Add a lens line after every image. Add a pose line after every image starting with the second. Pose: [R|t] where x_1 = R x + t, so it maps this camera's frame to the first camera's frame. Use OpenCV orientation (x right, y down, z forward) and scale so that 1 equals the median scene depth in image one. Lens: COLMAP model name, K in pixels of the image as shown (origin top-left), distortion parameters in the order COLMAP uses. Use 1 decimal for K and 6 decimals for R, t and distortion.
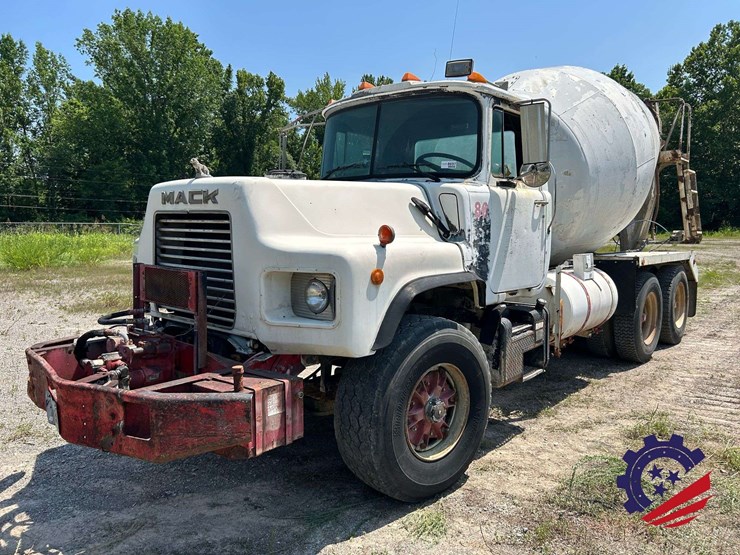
lens RADIAL K [[559.0, 0, 367.7], [0, 559.0, 280.6], [0, 0, 1]] dist [0.061767, -0.072588]
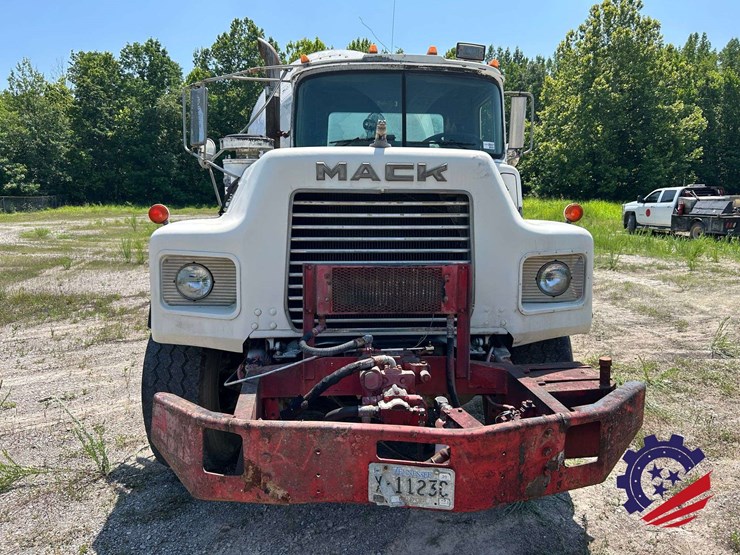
lens RADIAL K [[559.0, 0, 368.4], [0, 559.0, 281.2], [0, 0, 1]] dist [0.061767, -0.072588]
pose [[0.697701, -0.109602, 0.707955, -0.815407], [0.076519, 0.993975, 0.078472, -0.055943], [-0.712290, -0.000578, 0.701885, 0.435090]]
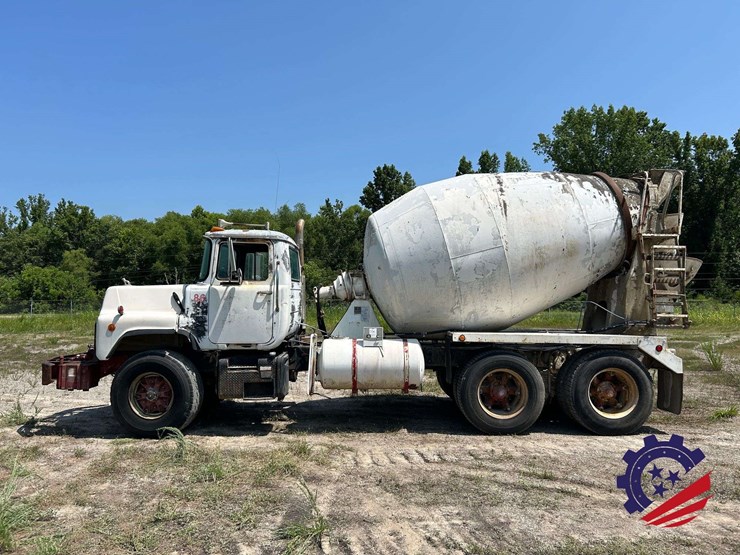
lens RADIAL K [[559.0, 0, 369.0], [0, 559.0, 282.6], [0, 0, 1]] dist [0.061767, -0.072588]
pose [[0.669281, -0.022650, -0.742664, 2.045735], [-0.074118, 0.992515, -0.097063, -0.035881], [0.739304, 0.120007, 0.662592, 0.152435]]
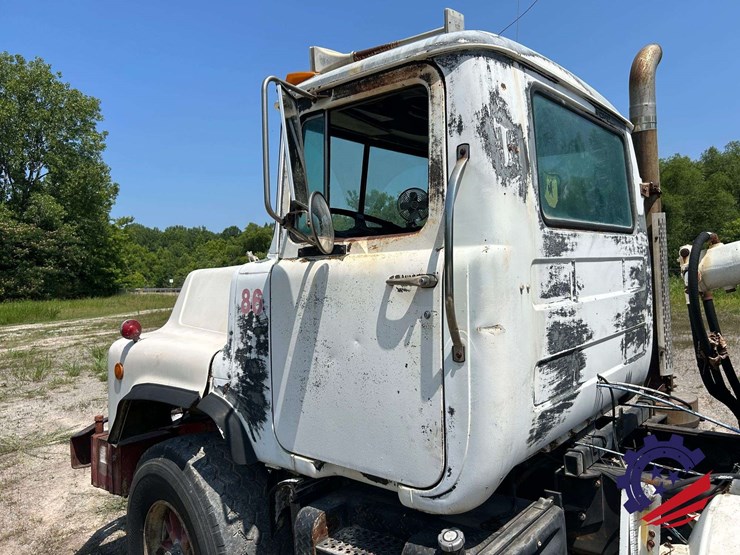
lens RADIAL K [[559.0, 0, 371.9], [0, 559.0, 281.9], [0, 0, 1]] dist [0.061767, -0.072588]
pose [[0.033166, 0.008450, -0.999414, 0.833308], [-0.066198, 0.997787, 0.006239, -0.162498], [0.997255, 0.065952, 0.033652, 1.126072]]
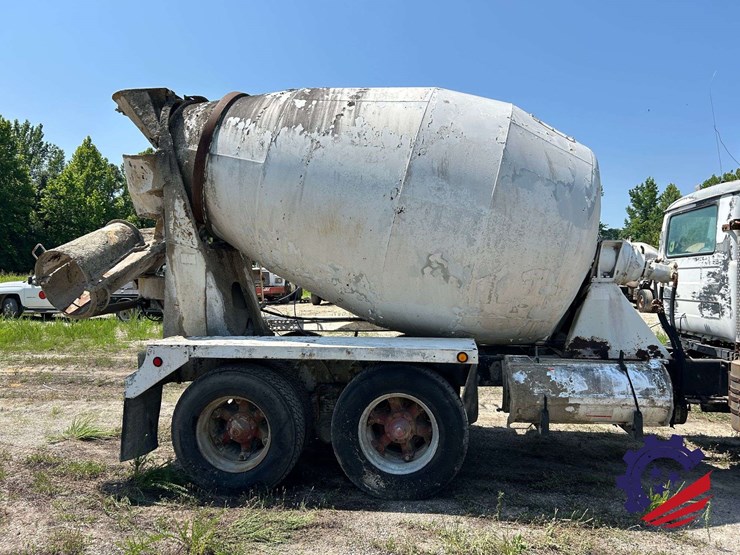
lens RADIAL K [[559.0, 0, 369.6], [0, 559.0, 281.4], [0, 0, 1]] dist [0.061767, -0.072588]
pose [[-0.560176, -0.014595, 0.828245, -0.550802], [0.079346, 0.994302, 0.071186, -0.340342], [-0.824564, 0.105595, -0.555827, 2.946963]]
